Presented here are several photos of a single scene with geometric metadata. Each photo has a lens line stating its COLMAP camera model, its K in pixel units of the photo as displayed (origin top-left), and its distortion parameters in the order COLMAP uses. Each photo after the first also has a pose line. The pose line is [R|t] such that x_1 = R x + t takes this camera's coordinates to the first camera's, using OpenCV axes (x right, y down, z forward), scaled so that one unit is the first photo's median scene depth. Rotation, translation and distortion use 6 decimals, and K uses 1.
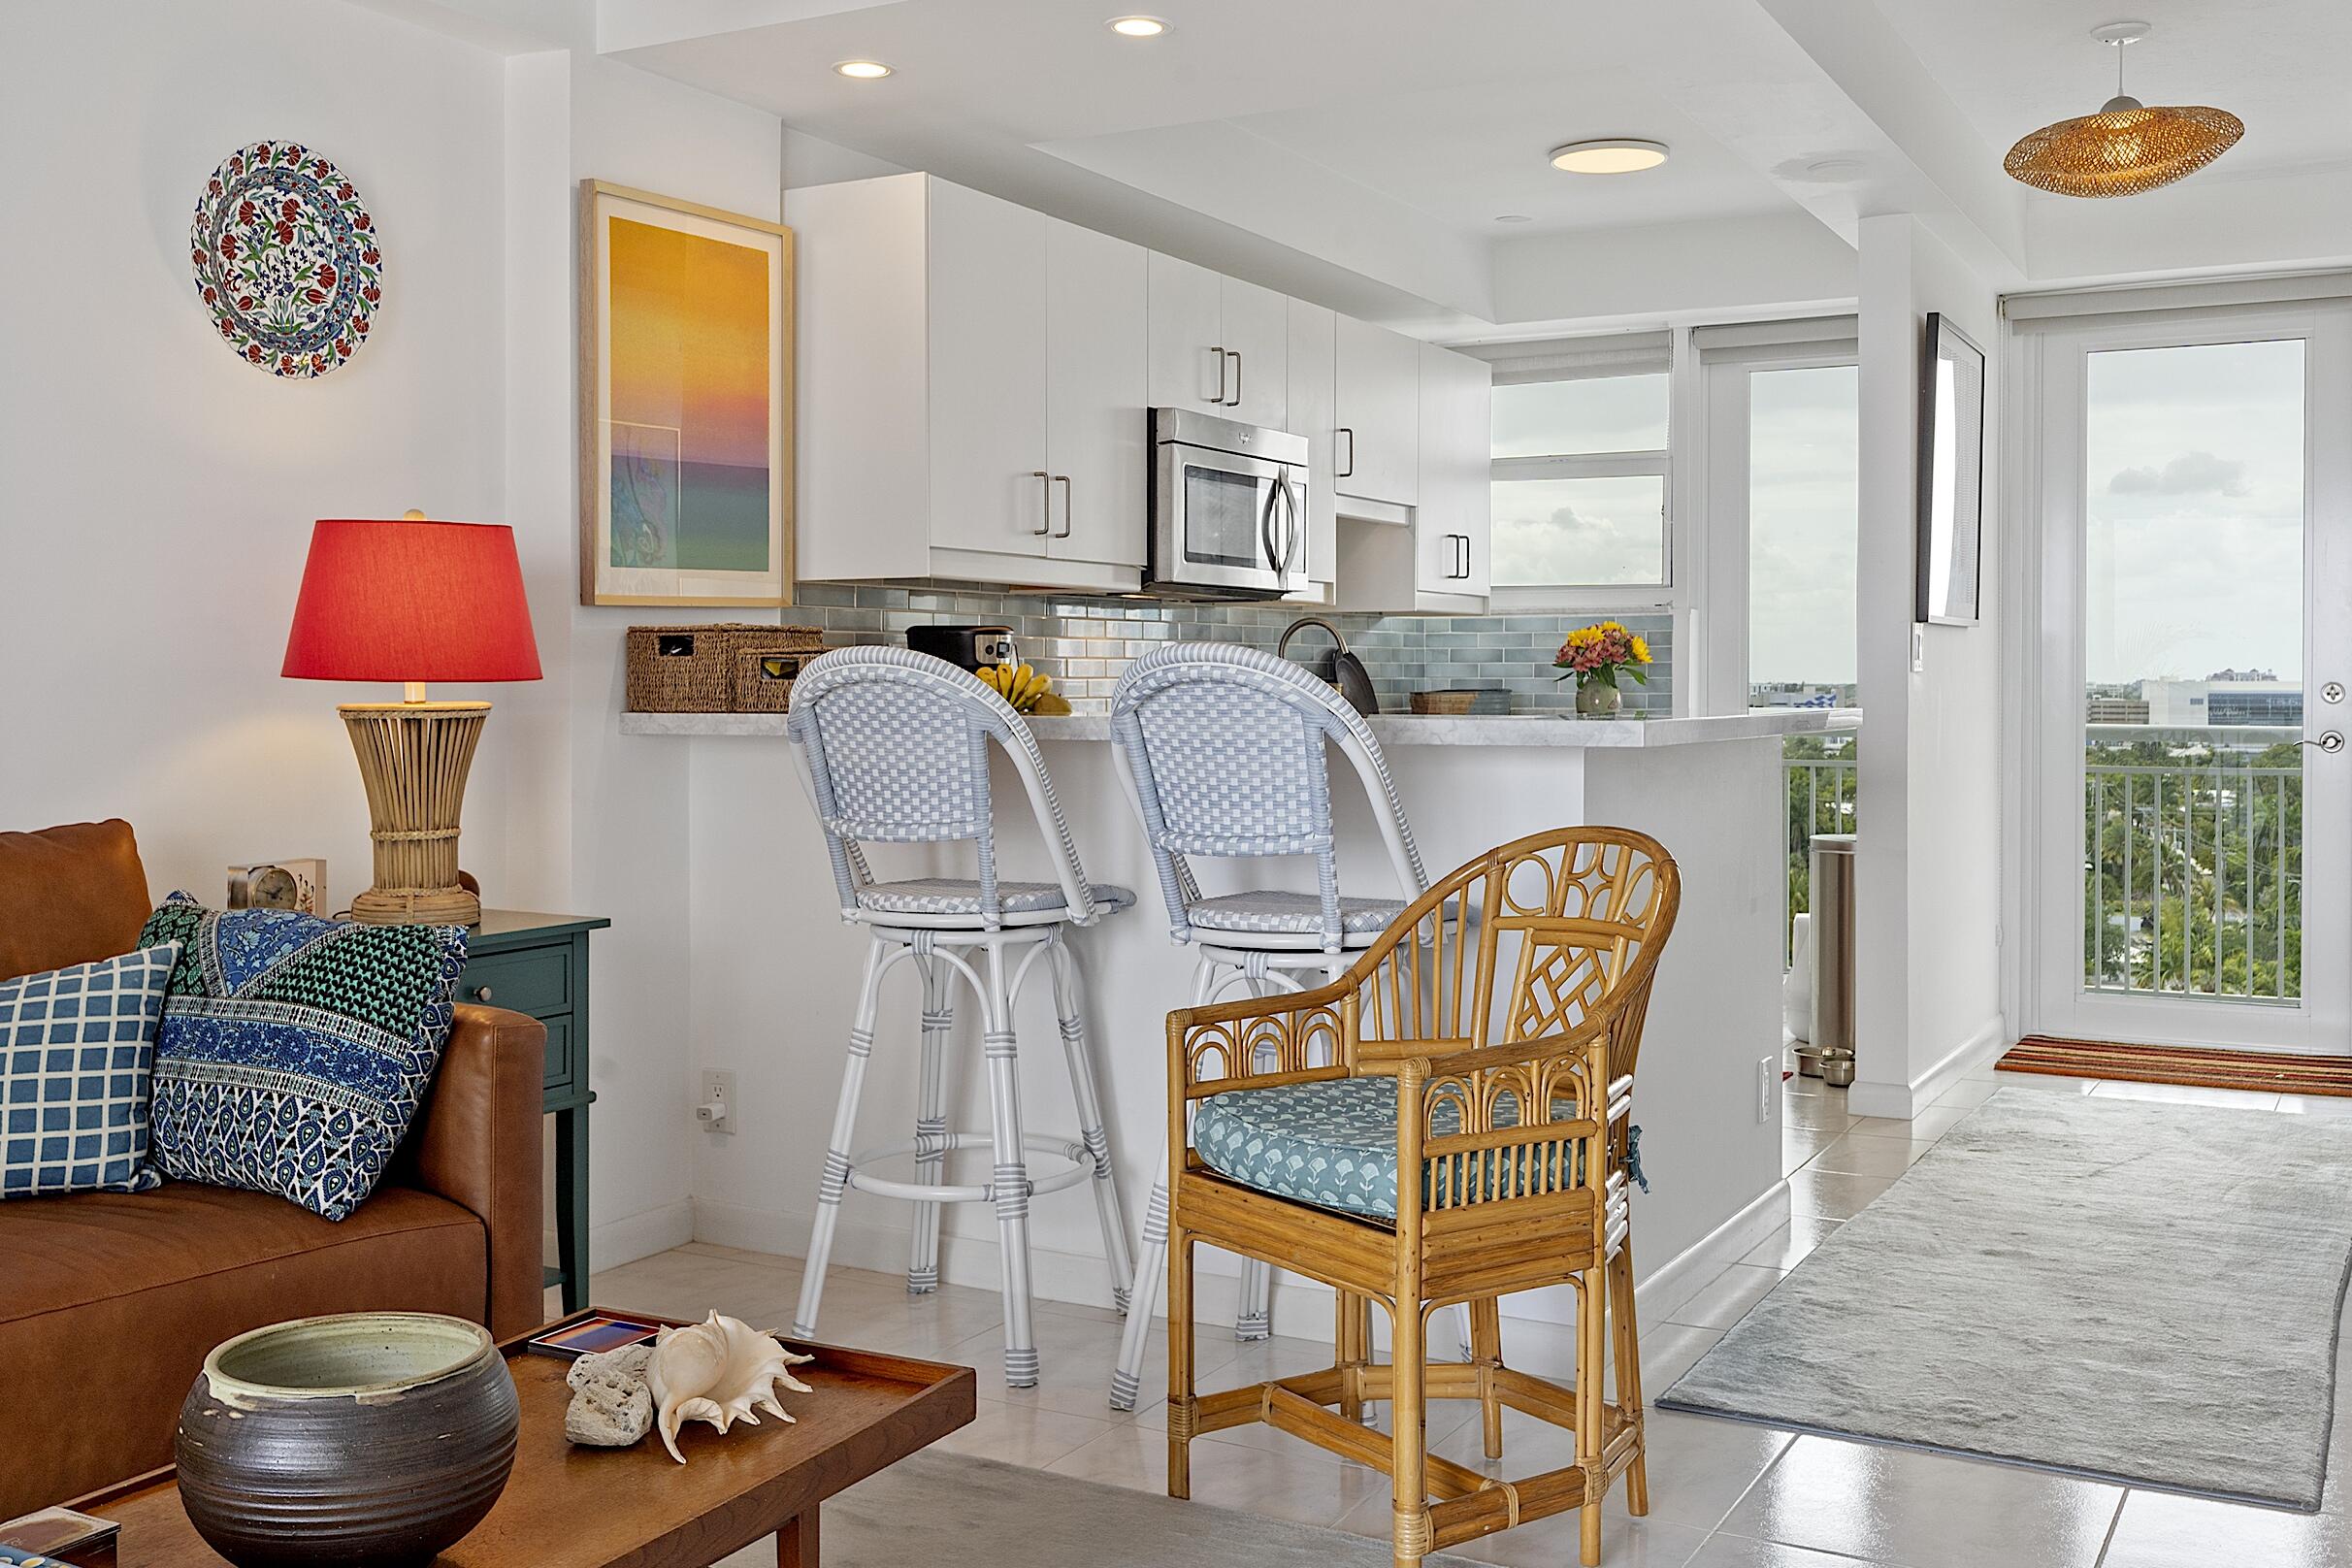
lens RADIAL K [[2281.2, 0, 1222.6], [0, 2281.2, 718.3], [0, 0, 1]] dist [0.006485, 0.000000]
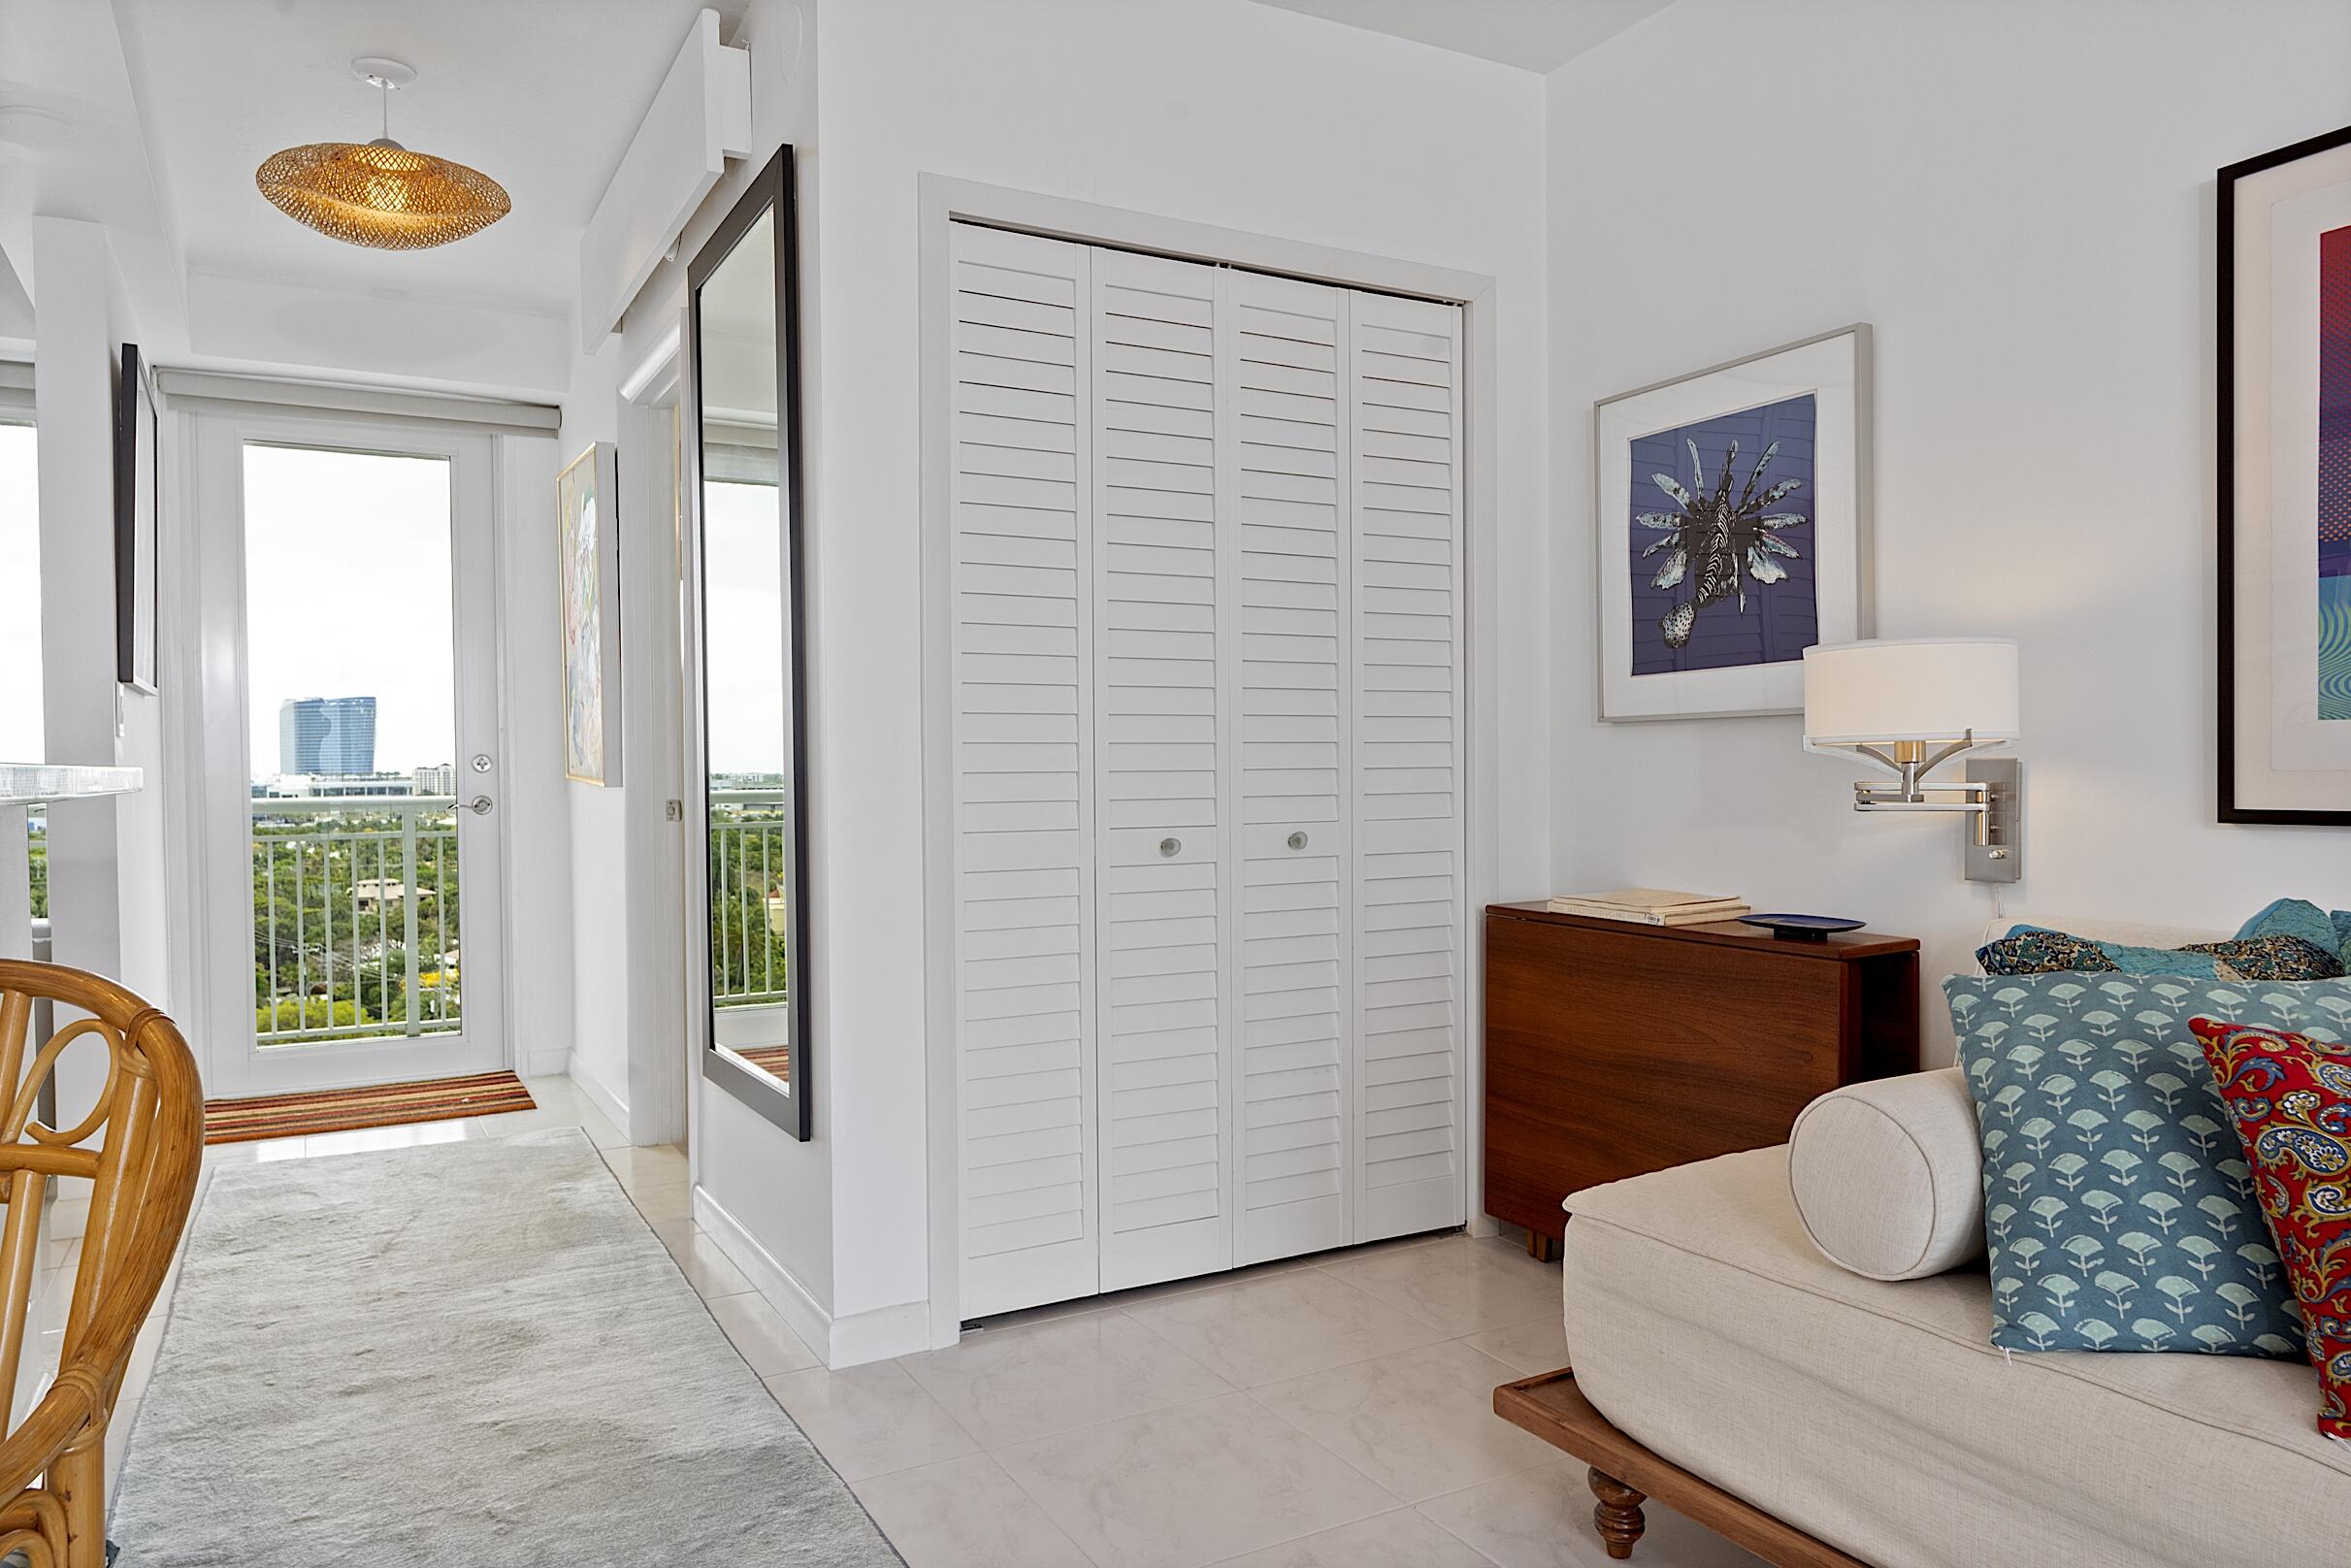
lens RADIAL K [[1550.2, 0, 1167.7], [0, 1550.2, 802.2], [0, 0, 1]] dist [0.002429, -0.002136]
pose [[0.544829, -0.024713, 0.838183, 0.019704], [0.024354, 0.999610, 0.013643, 0.011920], [-0.838193, 0.012980, 0.545219, 0.494427]]
